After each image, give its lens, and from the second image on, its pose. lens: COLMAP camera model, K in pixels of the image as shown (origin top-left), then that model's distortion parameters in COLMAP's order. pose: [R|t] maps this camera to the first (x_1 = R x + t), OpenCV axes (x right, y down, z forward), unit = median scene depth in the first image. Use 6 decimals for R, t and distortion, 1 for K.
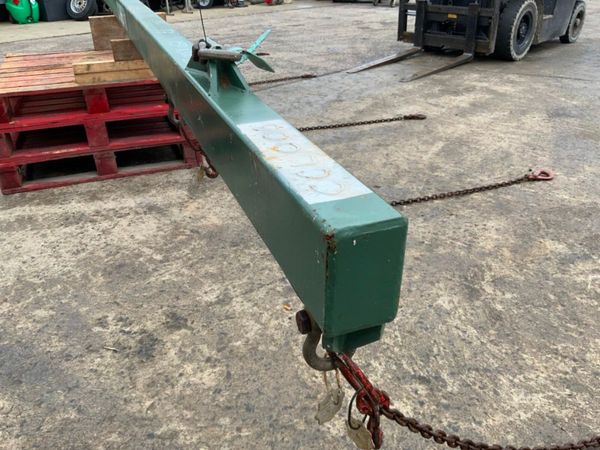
lens RADIAL K [[496.0, 0, 303.9], [0, 496.0, 228.8], [0, 0, 1]] dist [0.082952, -0.154206]
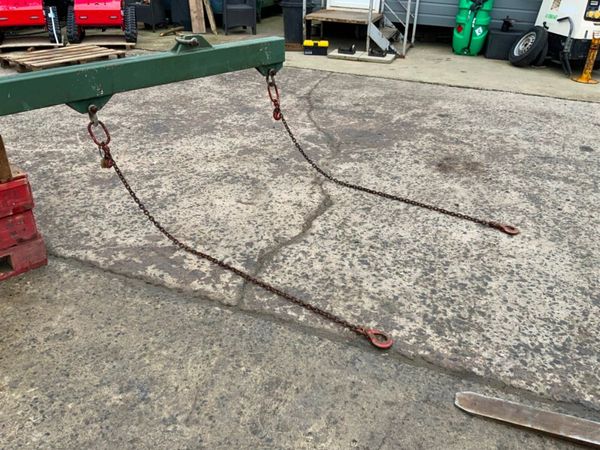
lens RADIAL K [[496.0, 0, 300.2], [0, 496.0, 226.1], [0, 0, 1]] dist [0.082952, -0.154206]
pose [[0.395854, 0.469825, -0.789027, 0.824580], [-0.471313, 0.841361, 0.264530, -1.386506], [0.788139, 0.267164, 0.554491, 2.014097]]
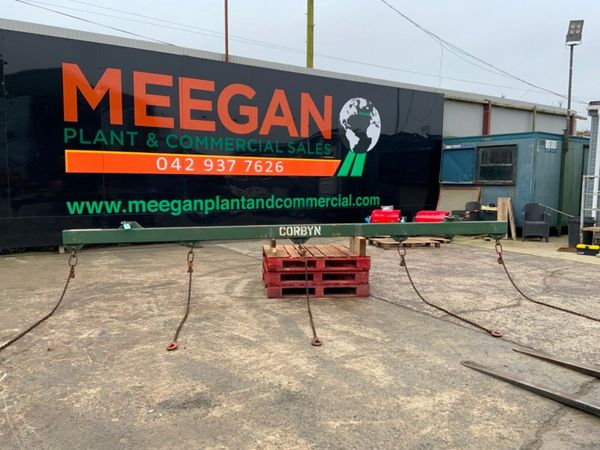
lens RADIAL K [[496.0, 0, 301.9], [0, 496.0, 216.3], [0, 0, 1]] dist [0.082952, -0.154206]
pose [[-0.241759, 0.077681, -0.967222, 2.900254], [-0.473927, 0.860358, 0.187557, -1.469602], [0.846727, 0.503736, -0.171185, 2.194035]]
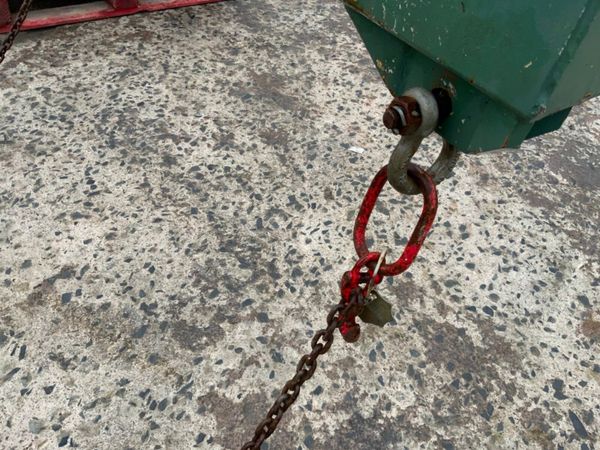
lens RADIAL K [[496.0, 0, 298.8], [0, 496.0, 226.8], [0, 0, 1]] dist [0.082952, -0.154206]
pose [[-0.972631, 0.073565, -0.220403, -0.993811], [-0.194990, 0.257450, 0.946413, -1.558844], [0.126365, 0.963487, -0.236060, 3.008603]]
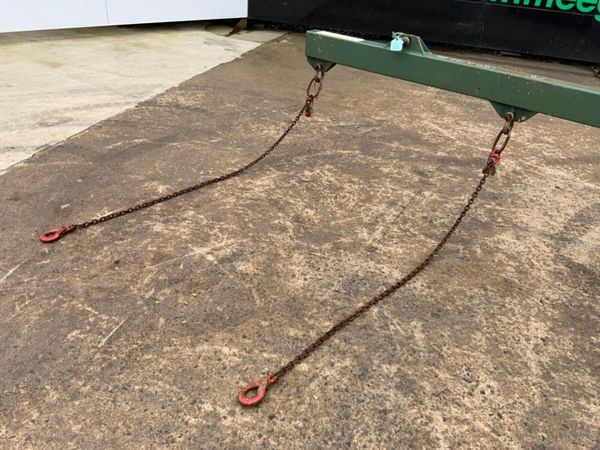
lens RADIAL K [[496.0, 0, 298.7], [0, 496.0, 228.5], [0, 0, 1]] dist [0.082952, -0.154206]
pose [[-0.895052, 0.187113, -0.404809, 1.009683], [-0.266977, 0.502273, 0.822463, -1.192385], [0.357218, 0.844222, -0.399605, 1.717686]]
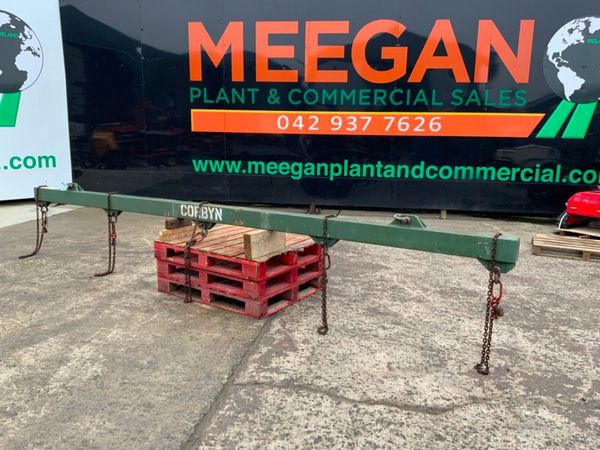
lens RADIAL K [[496.0, 0, 299.3], [0, 496.0, 222.1], [0, 0, 1]] dist [0.082952, -0.154206]
pose [[-0.821360, 0.093794, -0.562646, 0.545864], [-0.286434, 0.785187, 0.549033, -2.295194], [0.493278, 0.612115, -0.618055, 3.586756]]
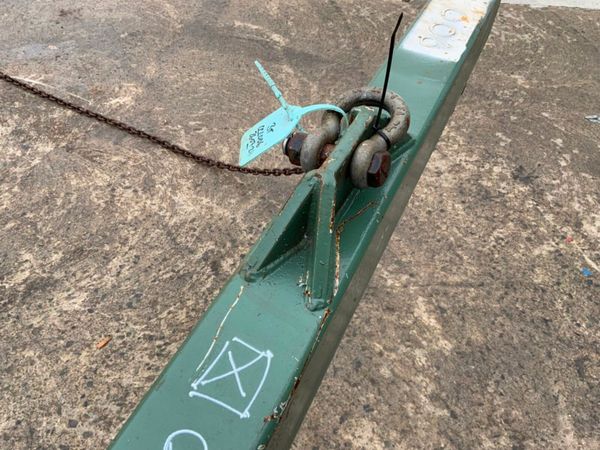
lens RADIAL K [[496.0, 0, 296.4], [0, 496.0, 223.3], [0, 0, 1]] dist [0.082952, -0.154206]
pose [[-0.662203, -0.581430, 0.472681, -0.254741], [0.339503, 0.329543, 0.880988, -0.478574], [-0.668001, 0.743869, -0.020828, 0.699045]]
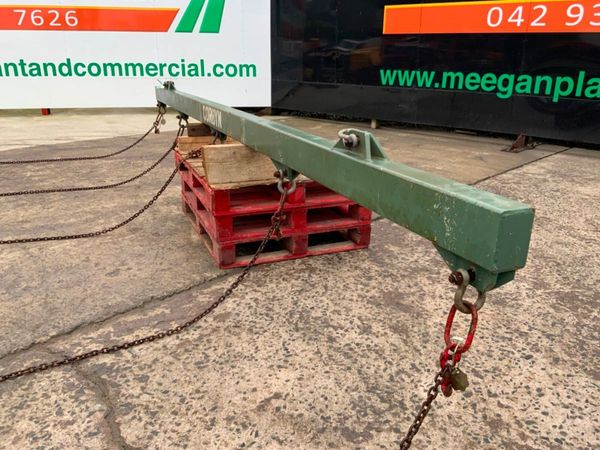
lens RADIAL K [[496.0, 0, 298.9], [0, 496.0, 224.5], [0, 0, 1]] dist [0.082952, -0.154206]
pose [[-0.999875, -0.003410, -0.015431, -0.864816], [-0.013748, 0.669210, 0.742946, -1.937952], [0.007793, 0.743065, -0.669174, 3.335649]]
